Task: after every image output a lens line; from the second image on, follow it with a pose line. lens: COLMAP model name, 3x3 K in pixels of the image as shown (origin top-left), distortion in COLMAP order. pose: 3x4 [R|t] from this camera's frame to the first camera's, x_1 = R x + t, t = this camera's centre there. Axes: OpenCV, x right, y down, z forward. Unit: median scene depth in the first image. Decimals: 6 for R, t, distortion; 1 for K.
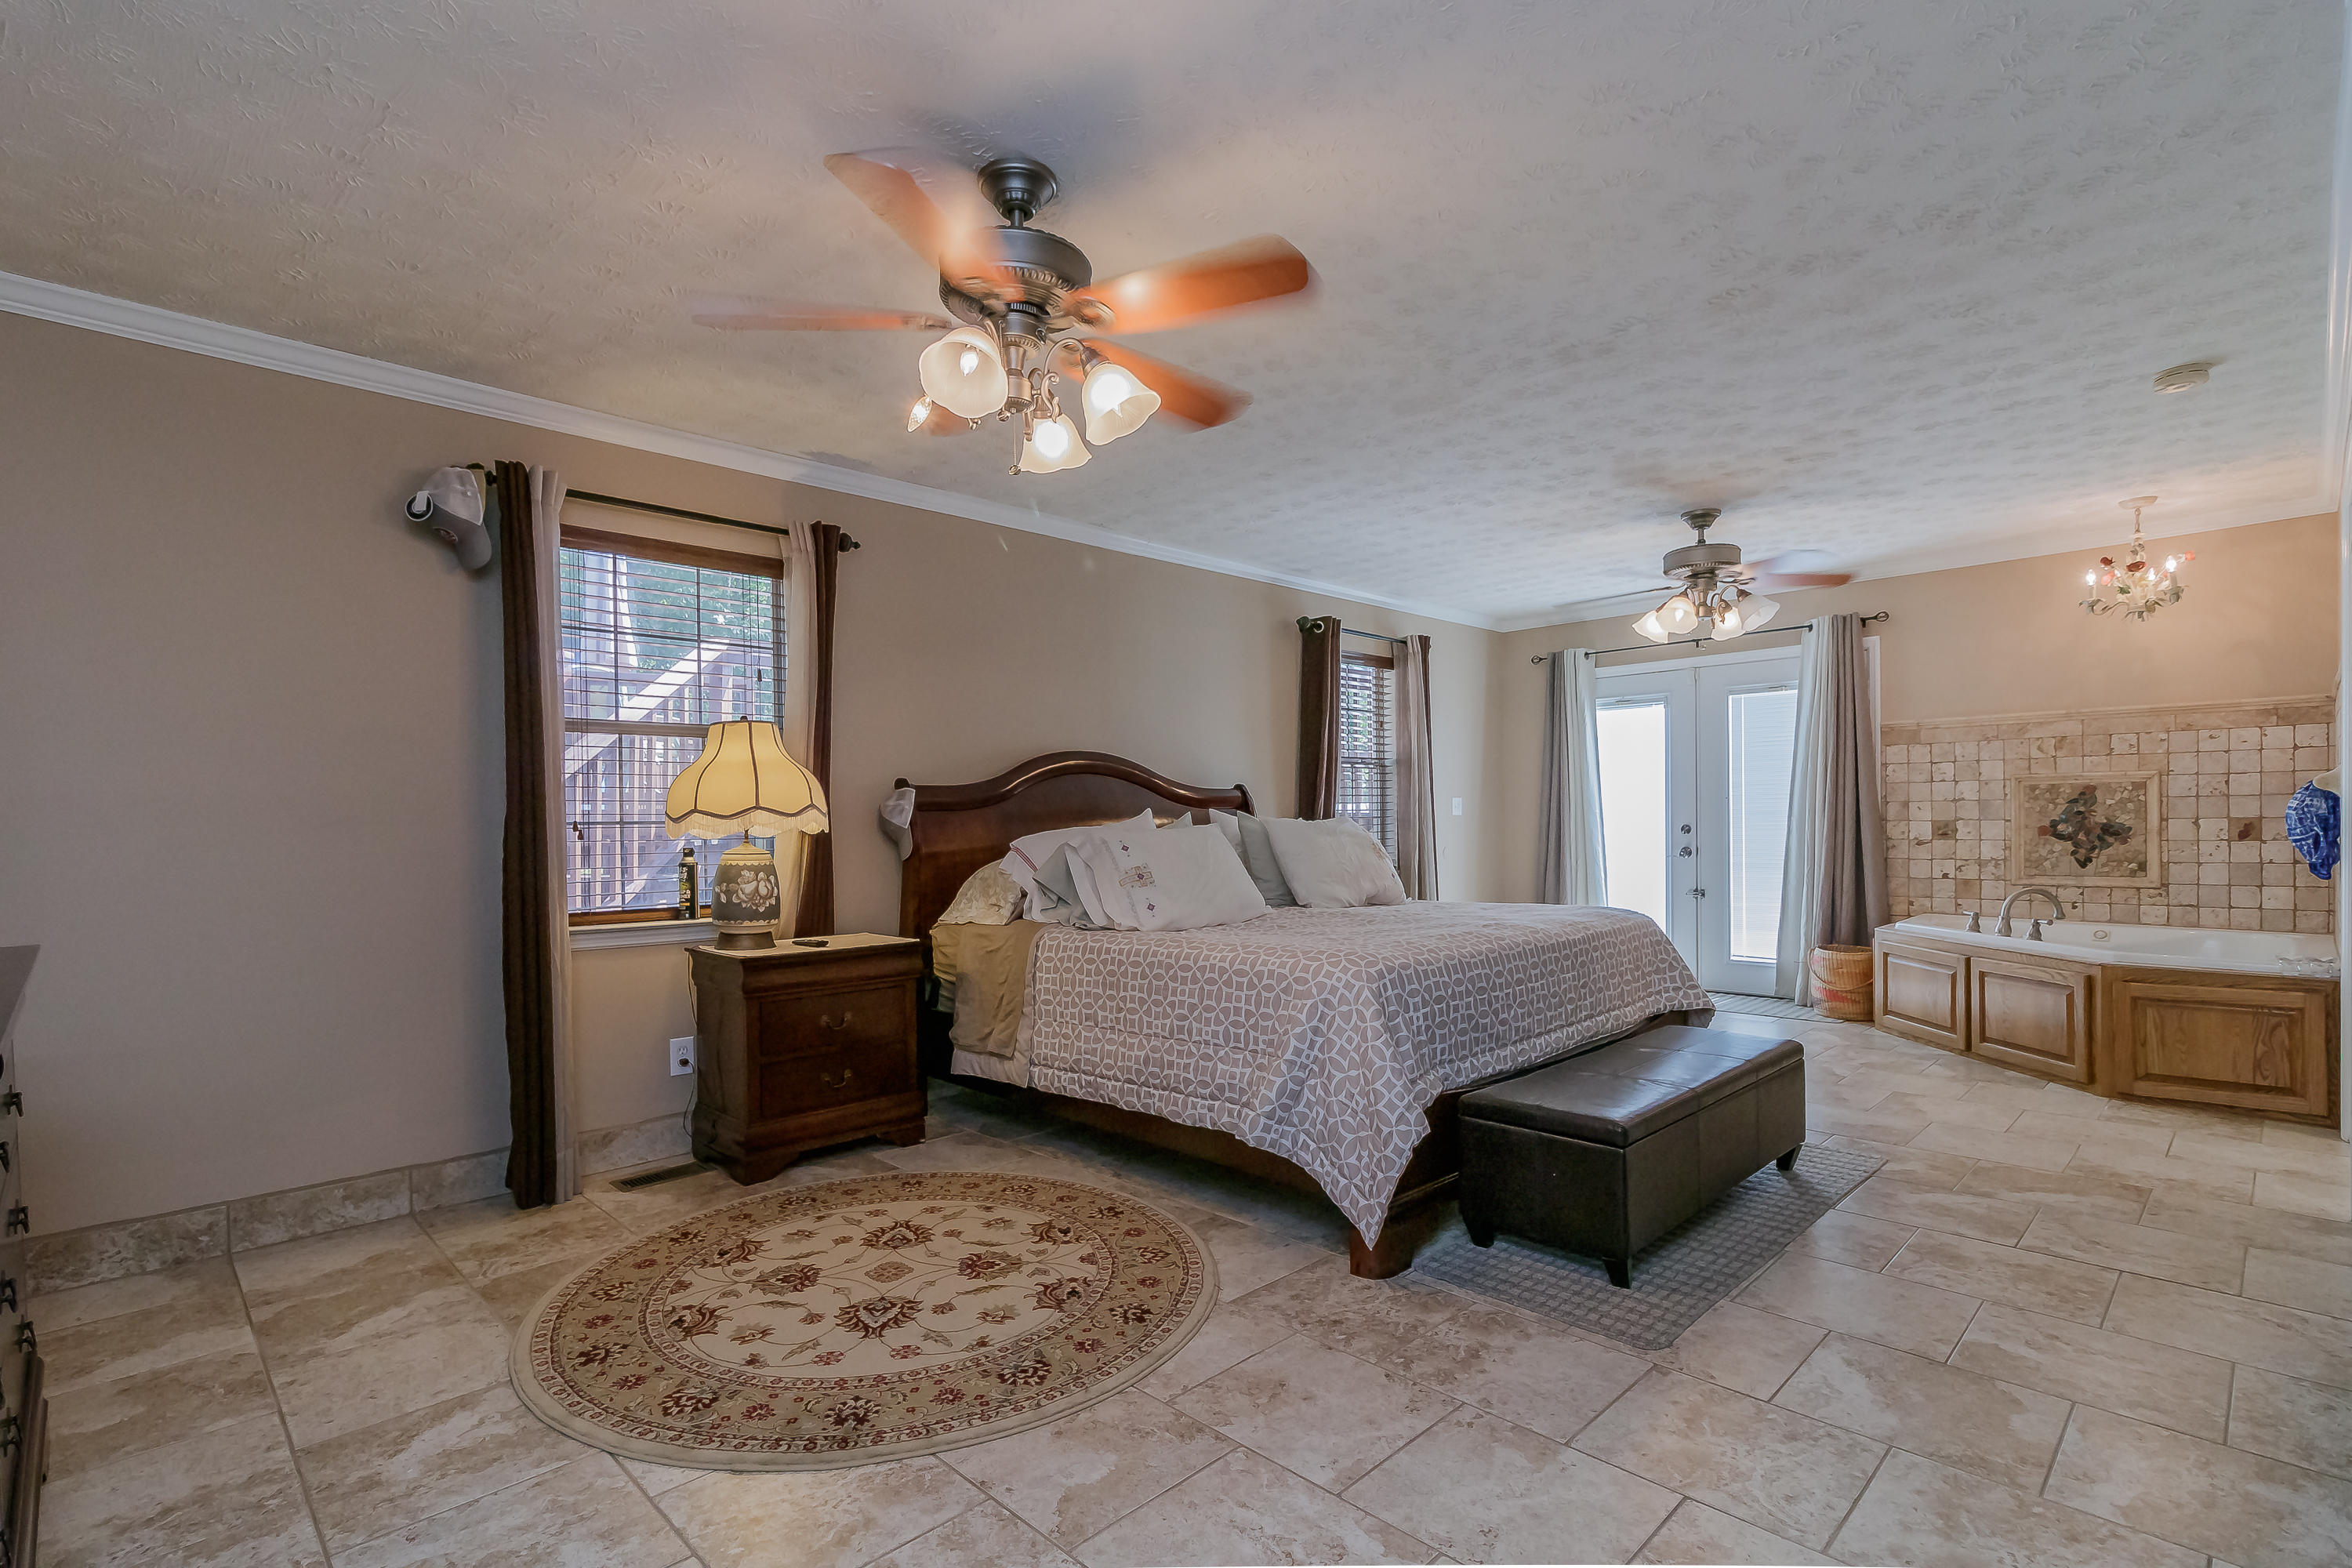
lens RADIAL K [[1104.7, 0, 1169.9], [0, 1104.7, 777.0], [0, 0, 1]] dist [-0.000184, 0.001182]
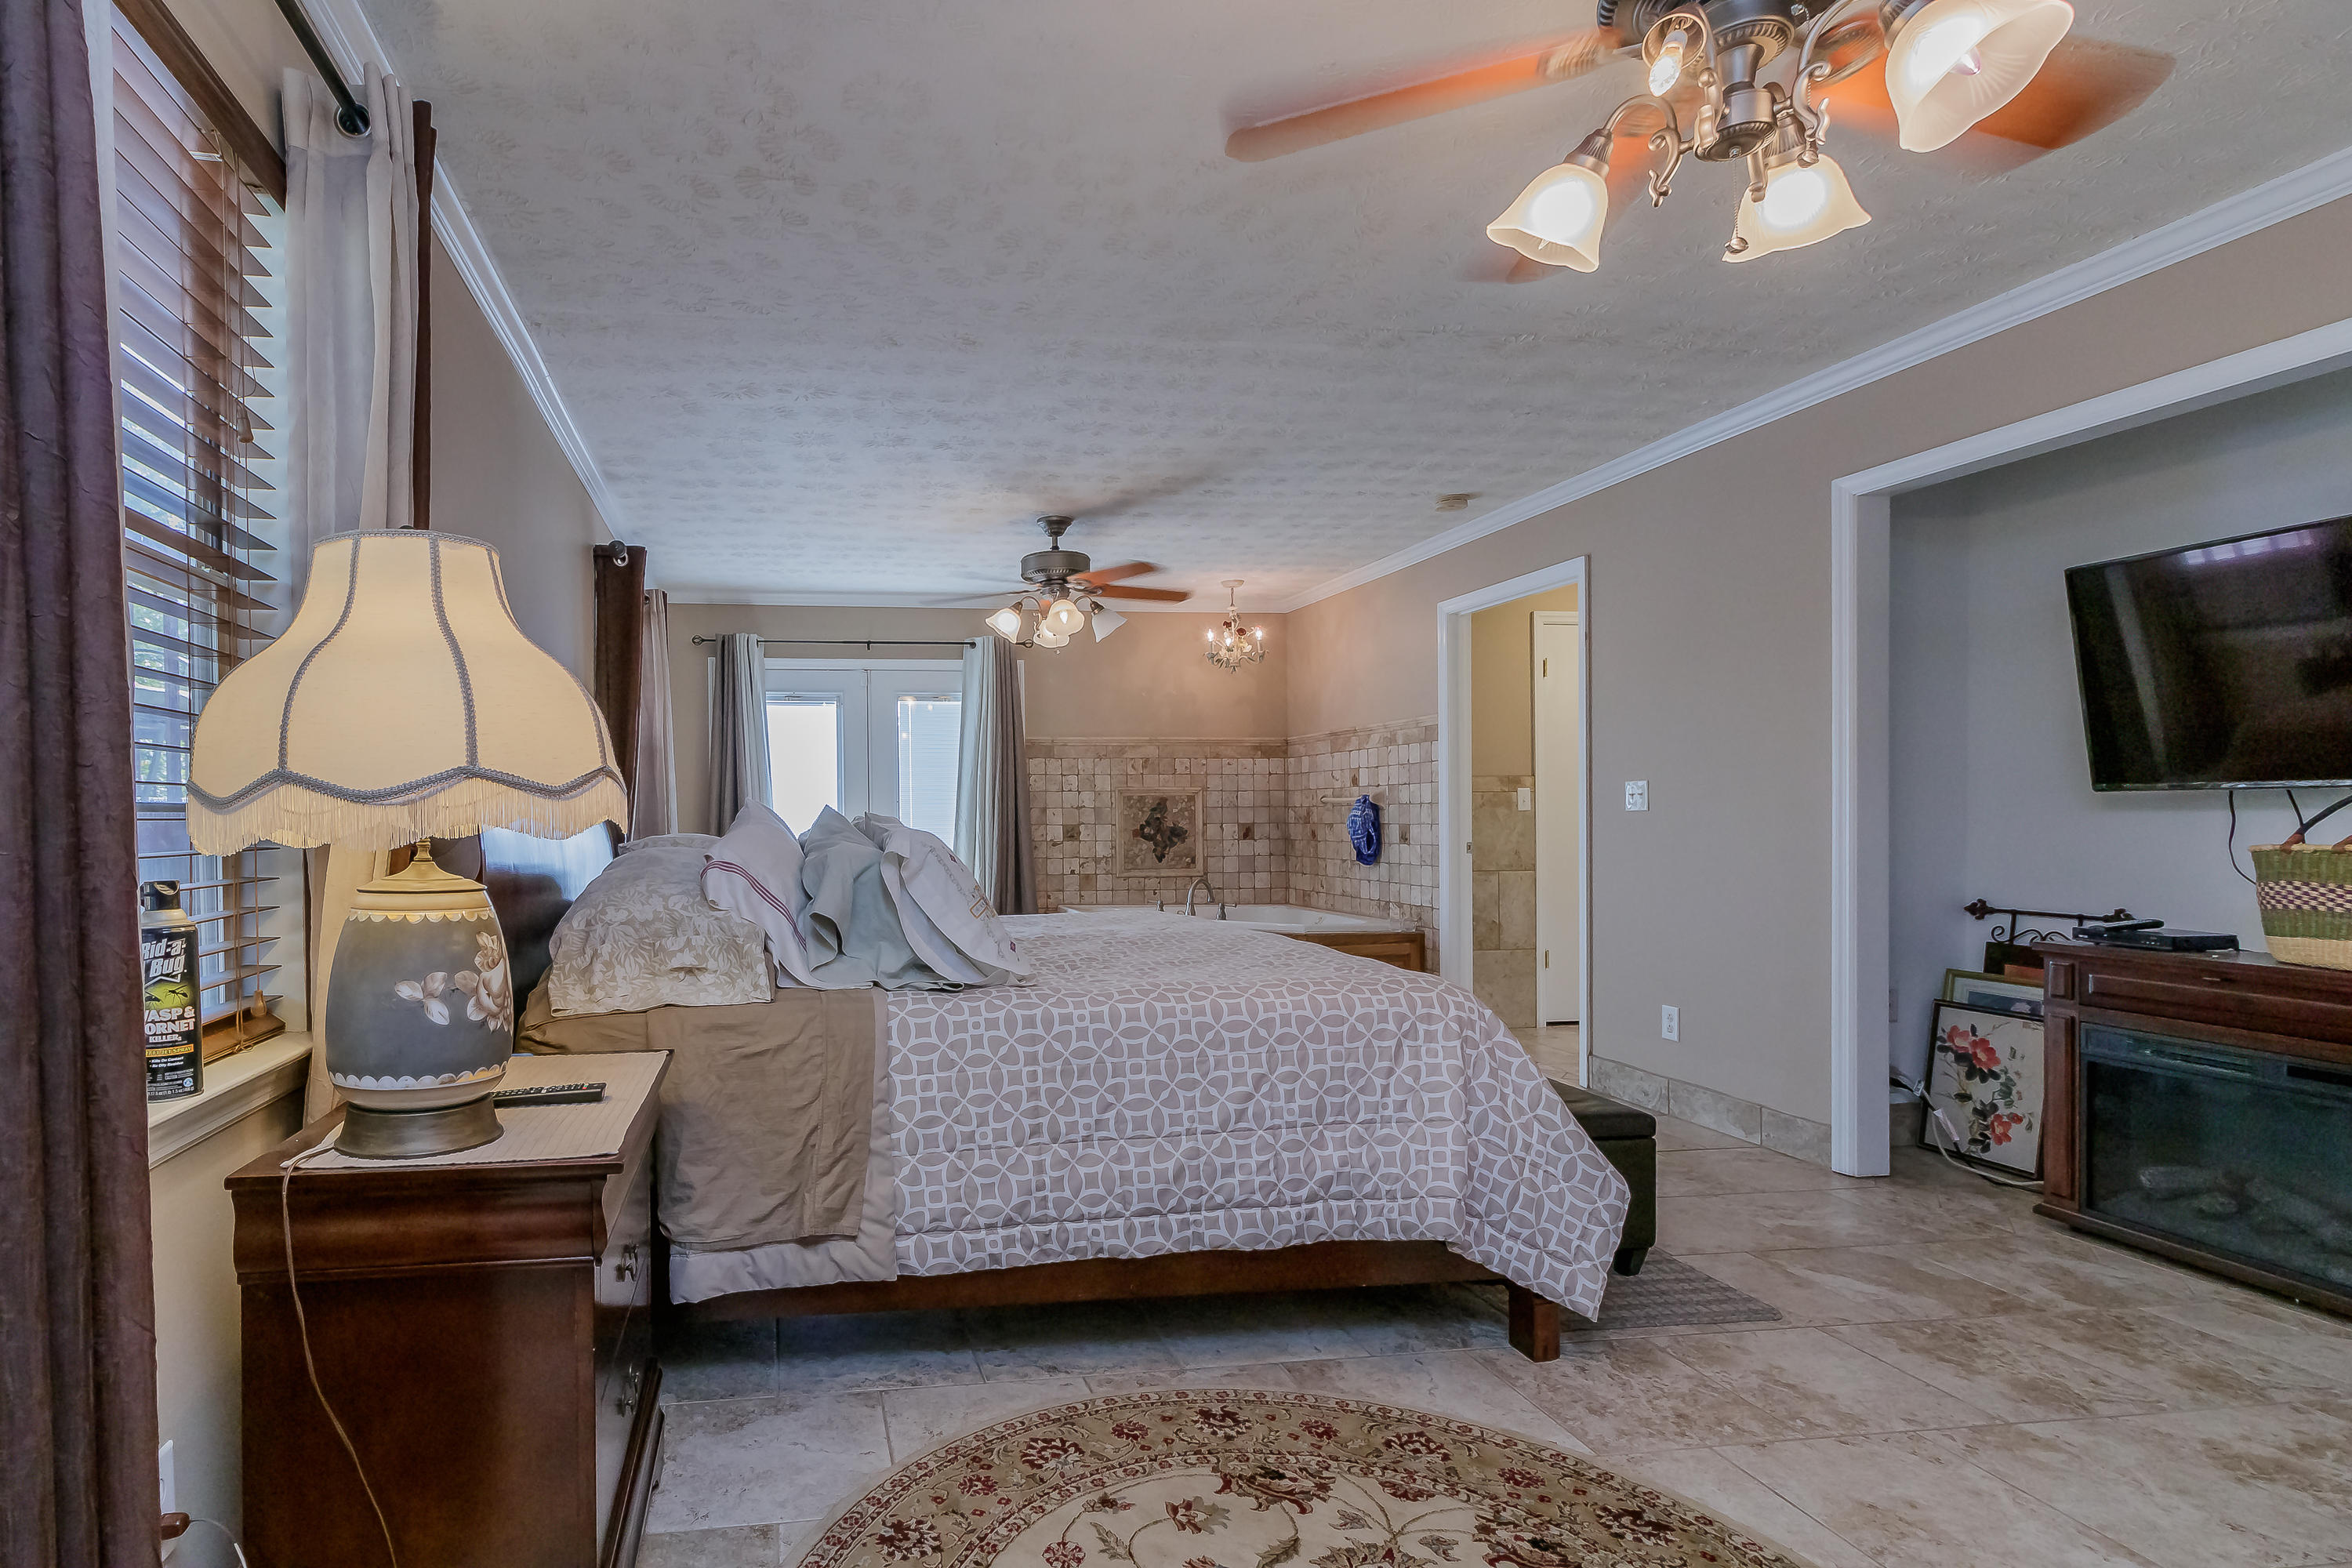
lens RADIAL K [[1134.3, 0, 1130.5], [0, 1134.3, 784.9], [0, 0, 1]] dist [0.001492, 0.000365]
pose [[0.602603, 0.031462, 0.797420, -0.250518], [-0.033671, 0.999335, -0.013984, 0.013806], [-0.797330, -0.018423, 0.603262, 0.259625]]
